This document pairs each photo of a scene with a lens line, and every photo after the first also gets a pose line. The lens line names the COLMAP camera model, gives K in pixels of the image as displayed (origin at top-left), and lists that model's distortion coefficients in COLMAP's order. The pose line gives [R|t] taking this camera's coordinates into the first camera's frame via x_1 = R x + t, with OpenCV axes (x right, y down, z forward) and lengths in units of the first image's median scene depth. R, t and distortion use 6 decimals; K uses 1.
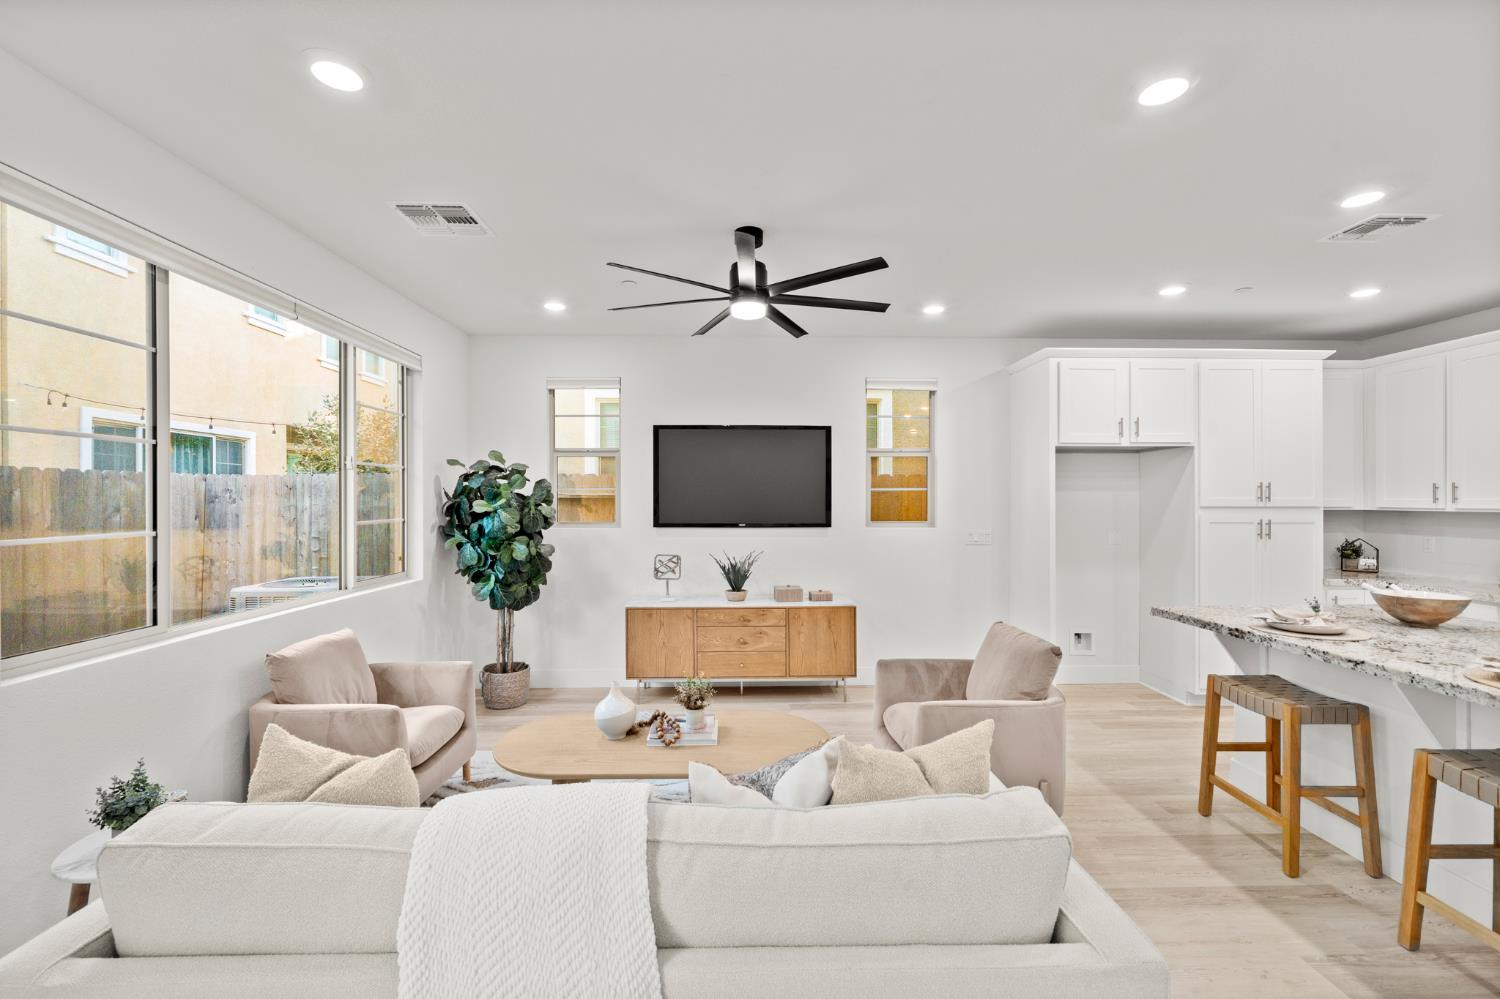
lens RADIAL K [[630.7, 0, 750.1], [0, 630.7, 503.5], [0, 0, 1]] dist [0.001955, -0.000148]
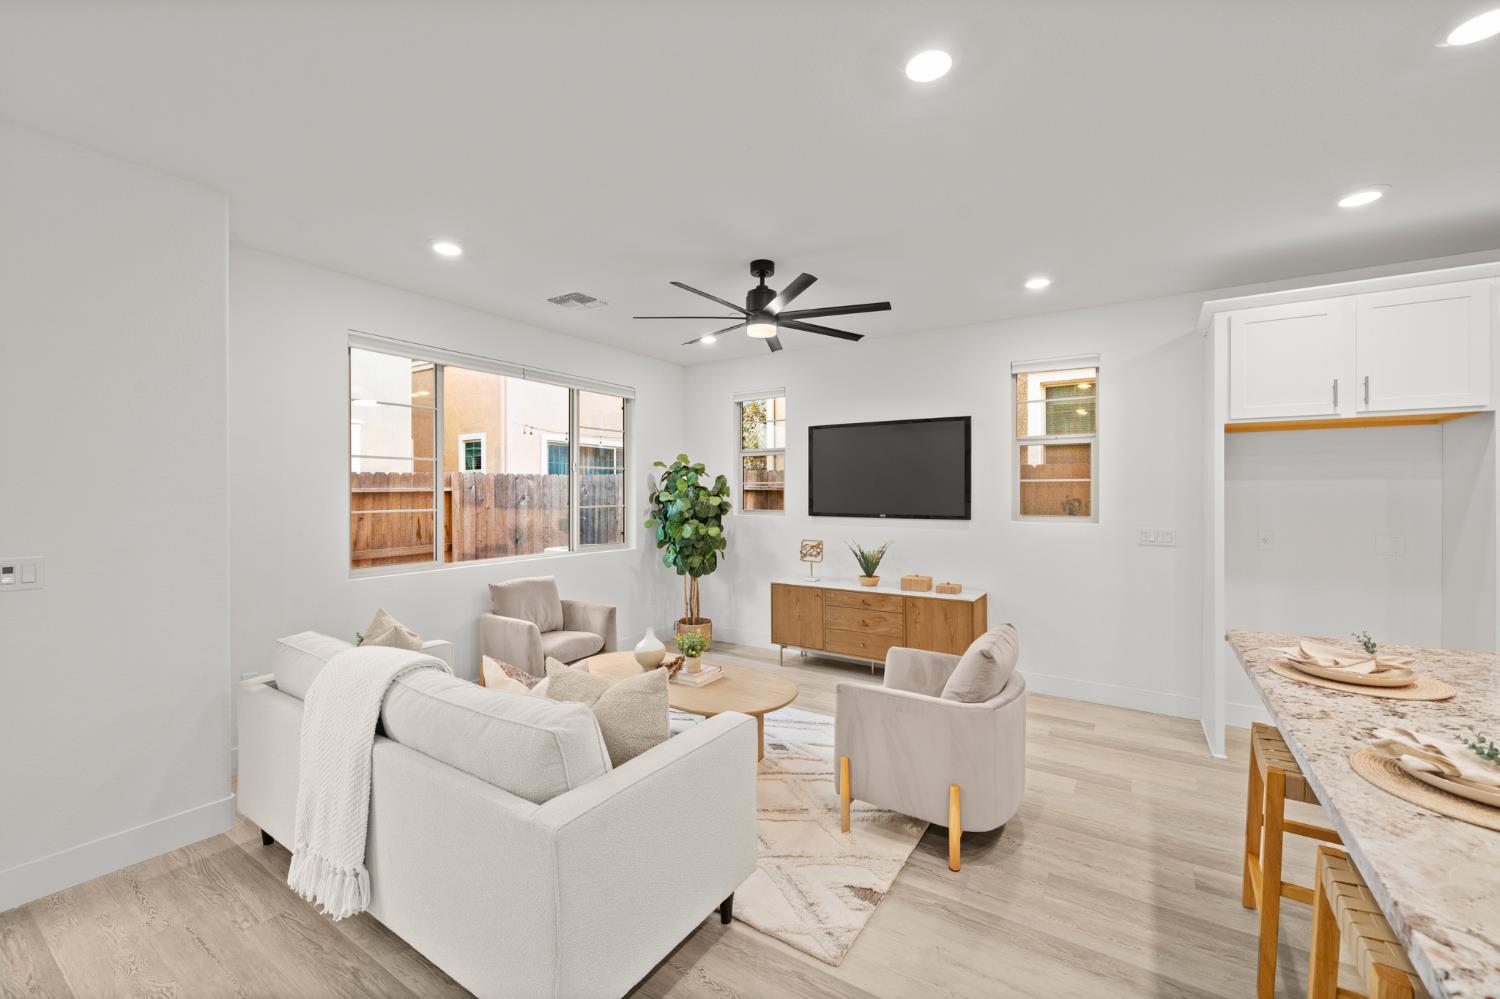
lens RADIAL K [[604.7, 0, 746.6], [0, 604.7, 492.3], [0, 0, 1]] dist [-0.001856, 0.000903]
pose [[0.823636, 0.000886, -0.567119, 0.414586], [-0.003899, 0.999984, -0.004101, 0.000213], [0.567106, 0.005589, 0.823626, 0.036869]]
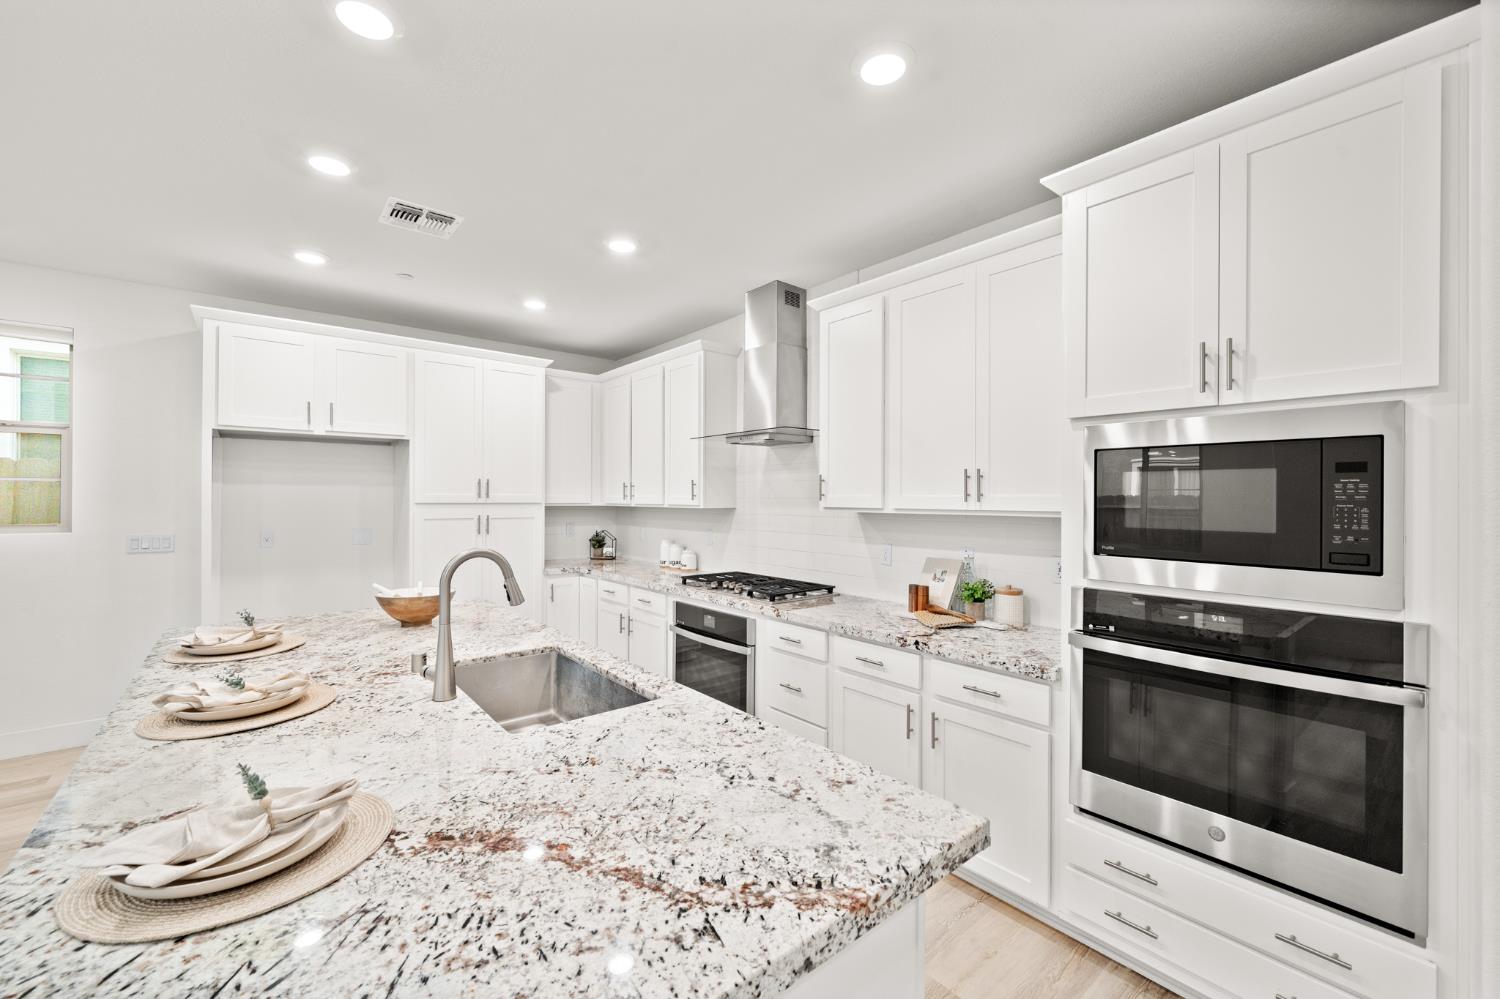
lens RADIAL K [[604.7, 0, 749.3], [0, 604.7, 496.5], [0, 0, 1]] dist [-0.001856, 0.000903]
pose [[0.786464, 0.004536, 0.617619, 0.539945], [-0.001090, 0.999982, -0.005957, 0.000332], [-0.617635, 0.004012, 0.786455, -0.038213]]
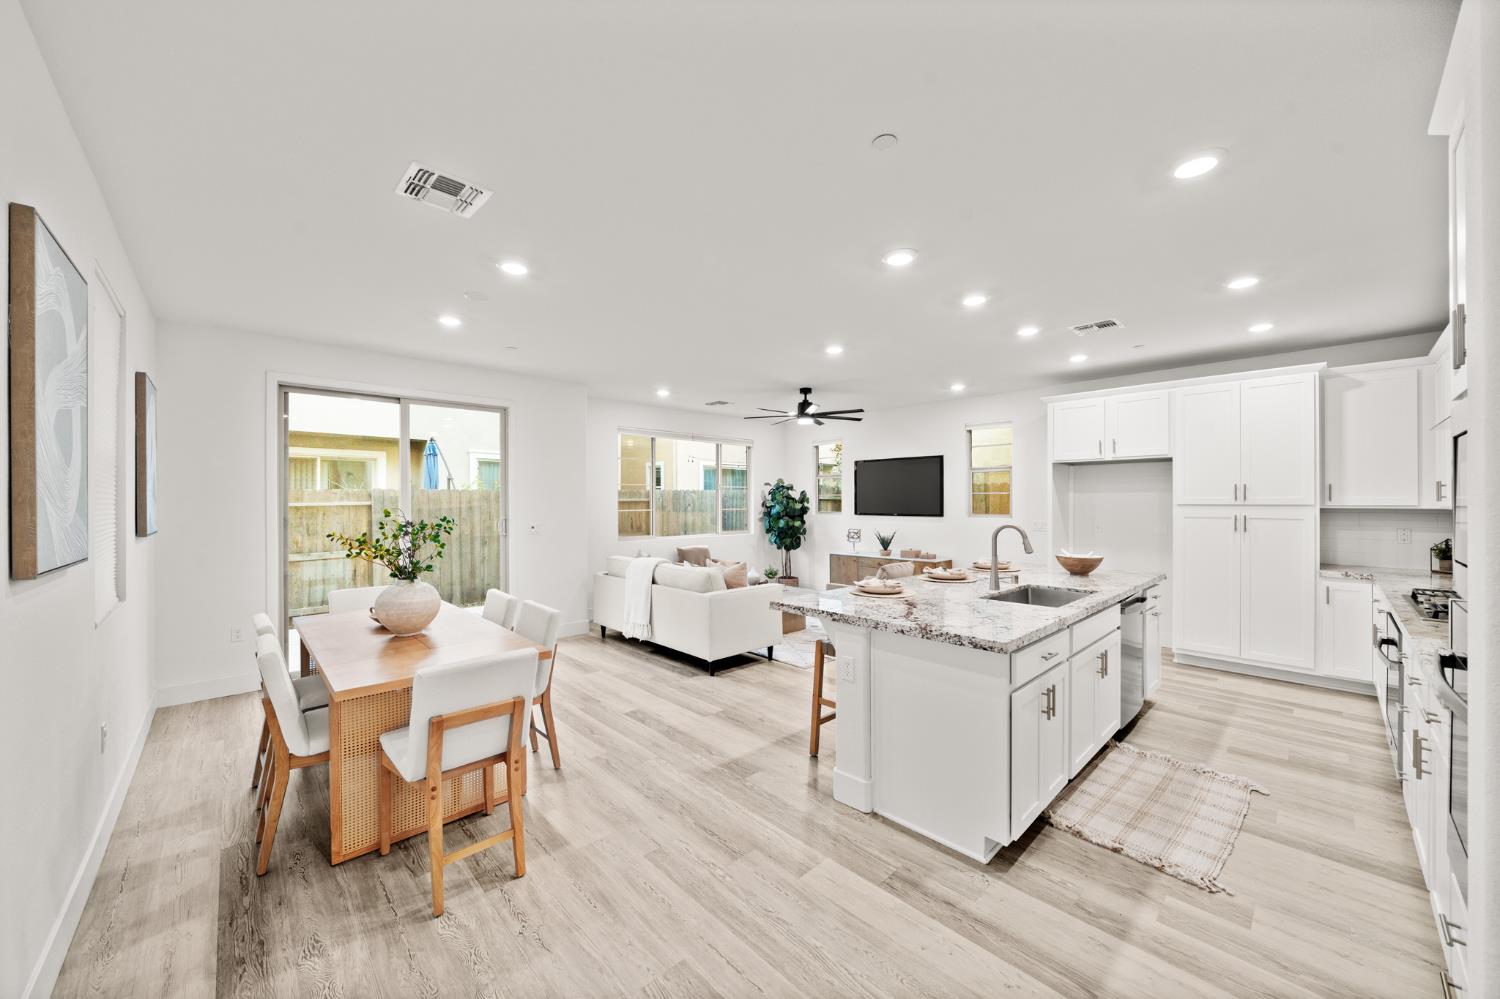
lens RADIAL K [[548.7, 0, 746.7], [0, 548.7, 500.2], [0, 0, 1]] dist [-0.000926, 0.000095]
pose [[0.668413, -0.002948, -0.743784, 0.947745], [-0.001908, 0.999982, -0.005678, 0.003953], [0.743788, 0.005214, 0.668396, -0.382332]]
